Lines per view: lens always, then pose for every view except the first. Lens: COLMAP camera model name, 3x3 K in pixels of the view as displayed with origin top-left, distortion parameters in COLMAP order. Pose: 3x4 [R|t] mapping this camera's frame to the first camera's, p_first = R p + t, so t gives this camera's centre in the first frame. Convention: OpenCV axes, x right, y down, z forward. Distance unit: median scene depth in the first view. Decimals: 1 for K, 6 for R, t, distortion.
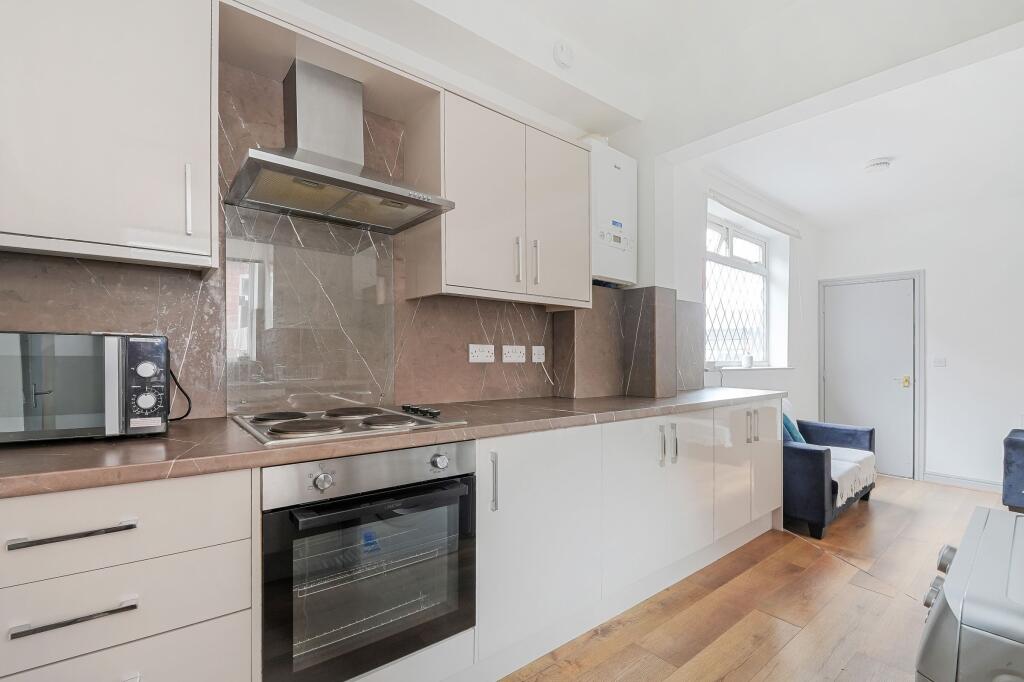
lens RADIAL K [[455.6, 0, 515.6], [0, 455.6, 355.1], [0, 0, 1]] dist [-0.021288, -0.000175]
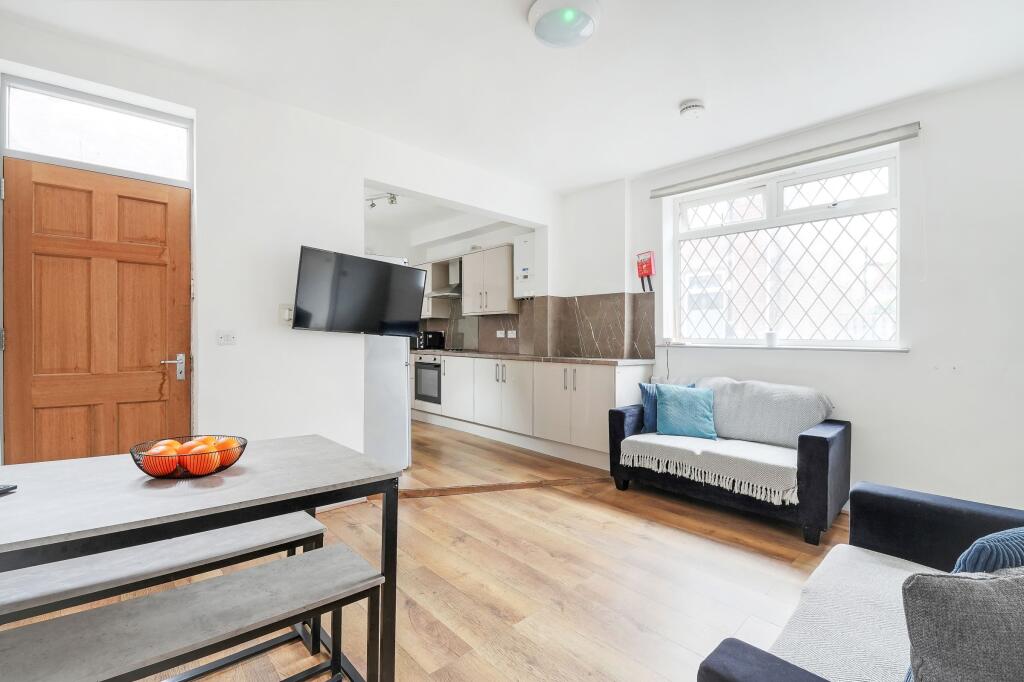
lens RADIAL K [[455.6, 0, 515.6], [0, 455.6, 355.1], [0, 0, 1]] dist [-0.021288, -0.000175]
pose [[0.067358, 0.021249, -0.997503, 2.358474], [-0.012510, 0.999713, 0.020451, 0.058133], [0.997650, 0.011101, 0.067604, 0.849533]]
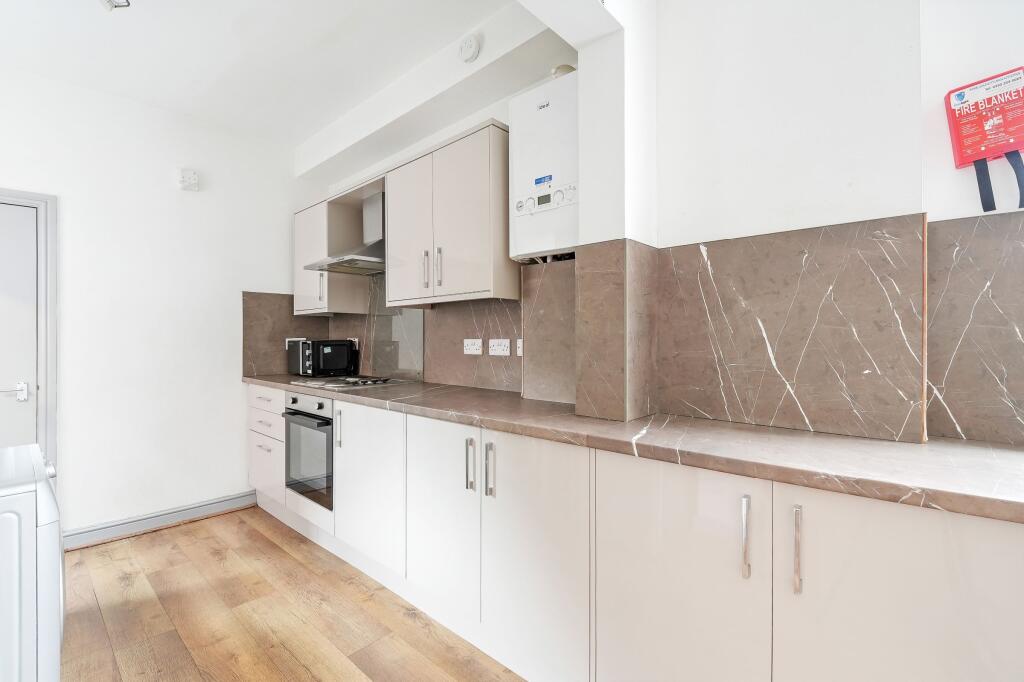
lens RADIAL K [[449.2, 0, 512.0], [0, 449.2, 344.6], [0, 0, 1]] dist [-0.024151, -0.000908]
pose [[0.155438, -0.000651, -0.987845, 1.002664], [-0.001773, 0.999998, -0.000938, -0.007726], [0.987844, 0.001897, 0.155437, 0.859105]]
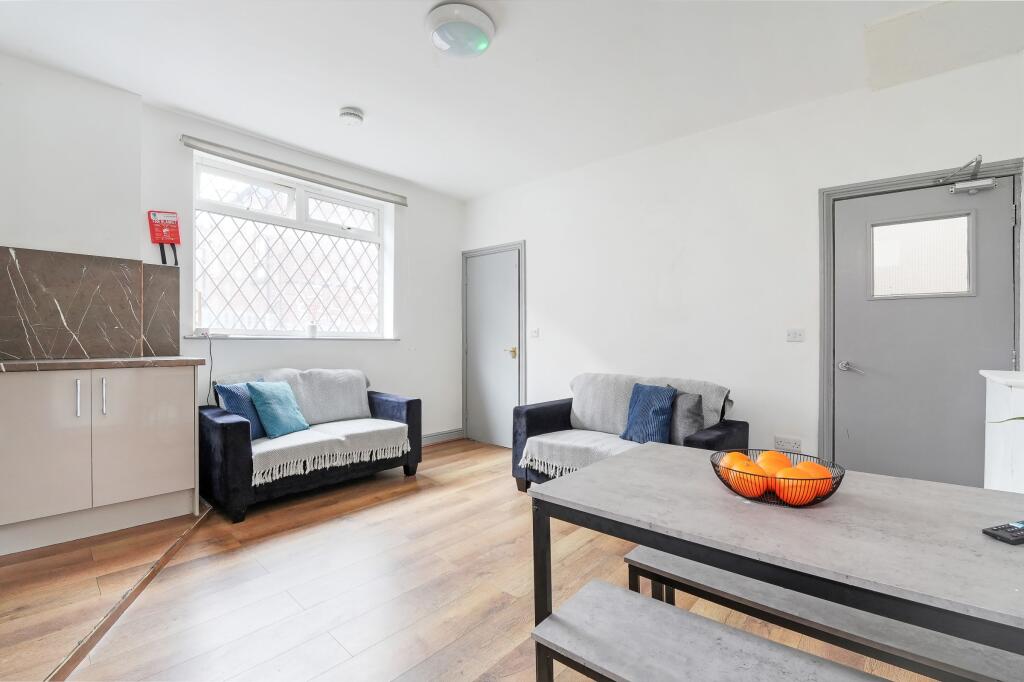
lens RADIAL K [[449.2, 0, 512.0], [0, 449.2, 344.6], [0, 0, 1]] dist [-0.024151, -0.000908]
pose [[0.984770, -0.002738, 0.173843, 1.369470], [0.000462, 0.999914, 0.013131, 0.054656], [-0.173864, -0.012851, 0.984686, 0.032542]]
